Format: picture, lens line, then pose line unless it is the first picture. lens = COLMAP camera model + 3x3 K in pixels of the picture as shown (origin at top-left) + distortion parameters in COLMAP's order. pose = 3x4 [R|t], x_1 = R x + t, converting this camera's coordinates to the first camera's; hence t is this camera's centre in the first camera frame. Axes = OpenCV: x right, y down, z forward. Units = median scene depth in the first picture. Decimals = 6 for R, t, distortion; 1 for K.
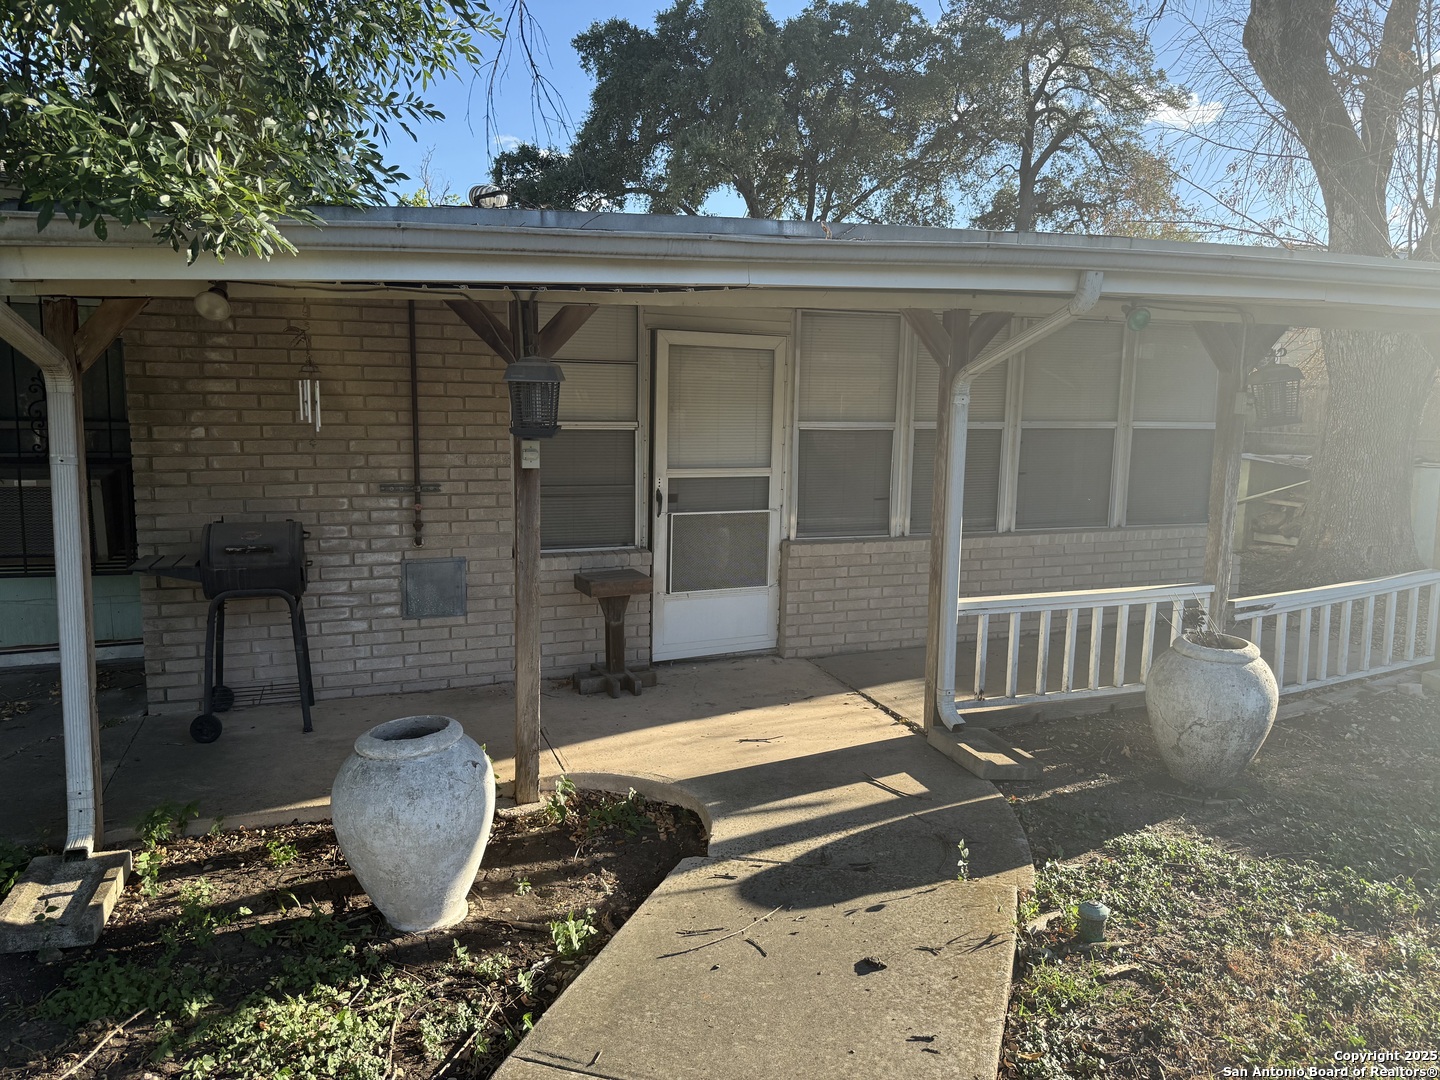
lens RADIAL K [[1020.2, 0, 721.2], [0, 1020.2, 542.8], [0, 0, 1]] dist [0.003542, -0.000885]
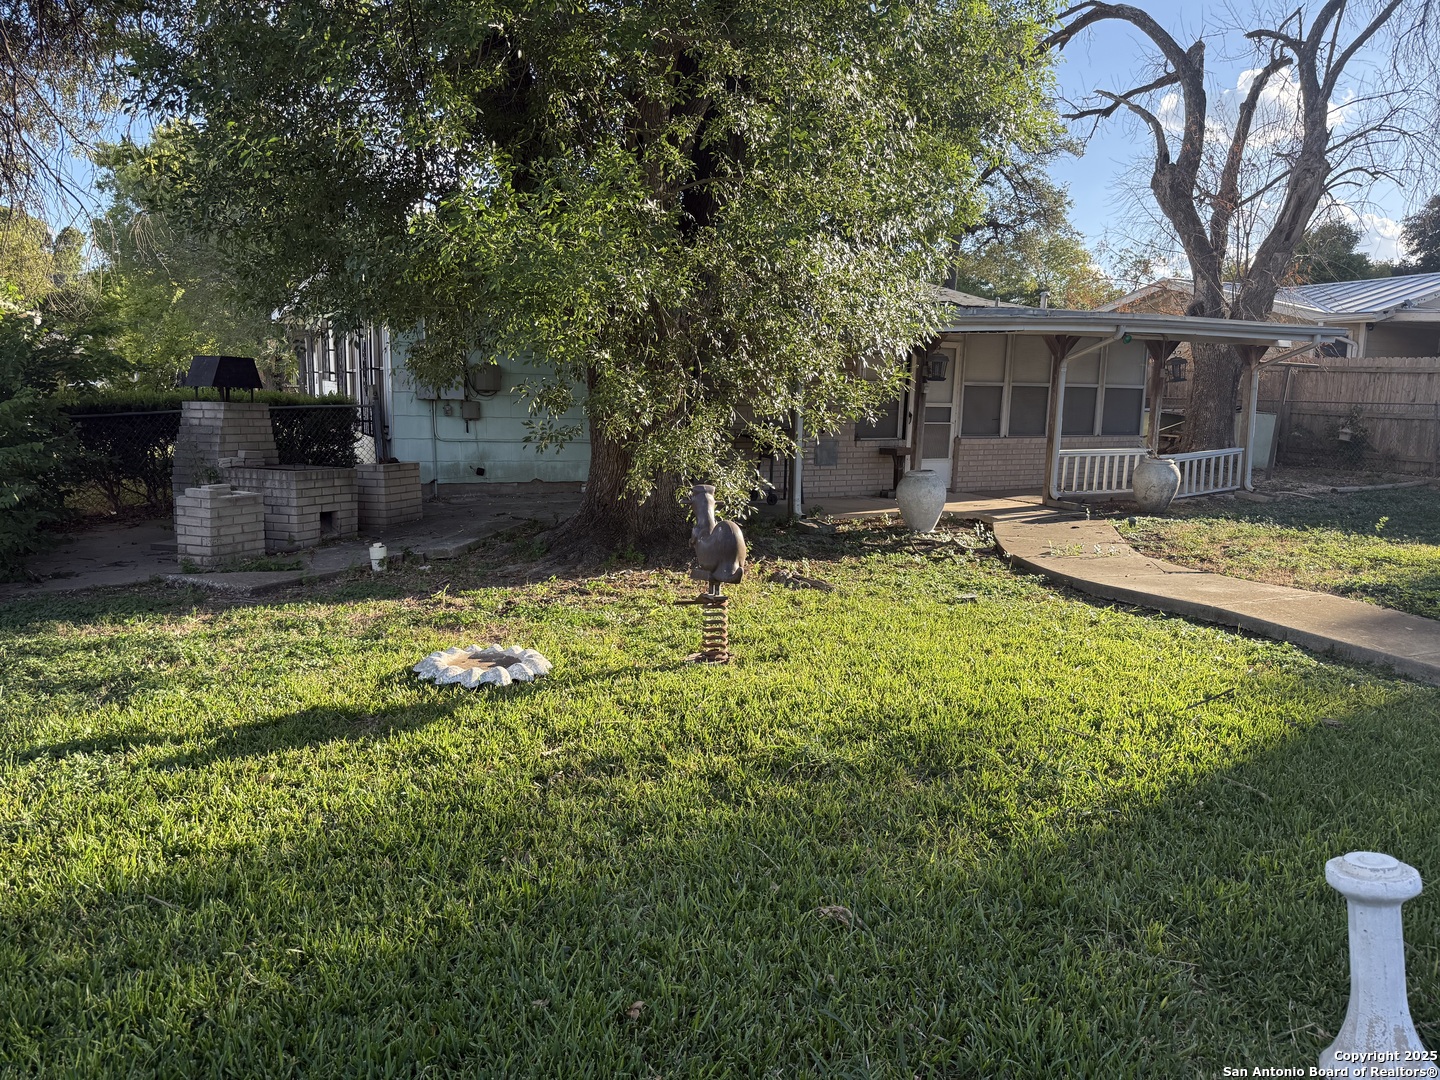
lens RADIAL K [[1020.2, 0, 717.8], [0, 1020.2, 539.8], [0, 0, 1]] dist [0.003542, -0.000885]
pose [[0.994562, -0.008564, 0.103793, -0.700660], [0.007857, 0.999943, 0.007225, 0.205100], [-0.103849, -0.006370, 0.994573, -1.149553]]
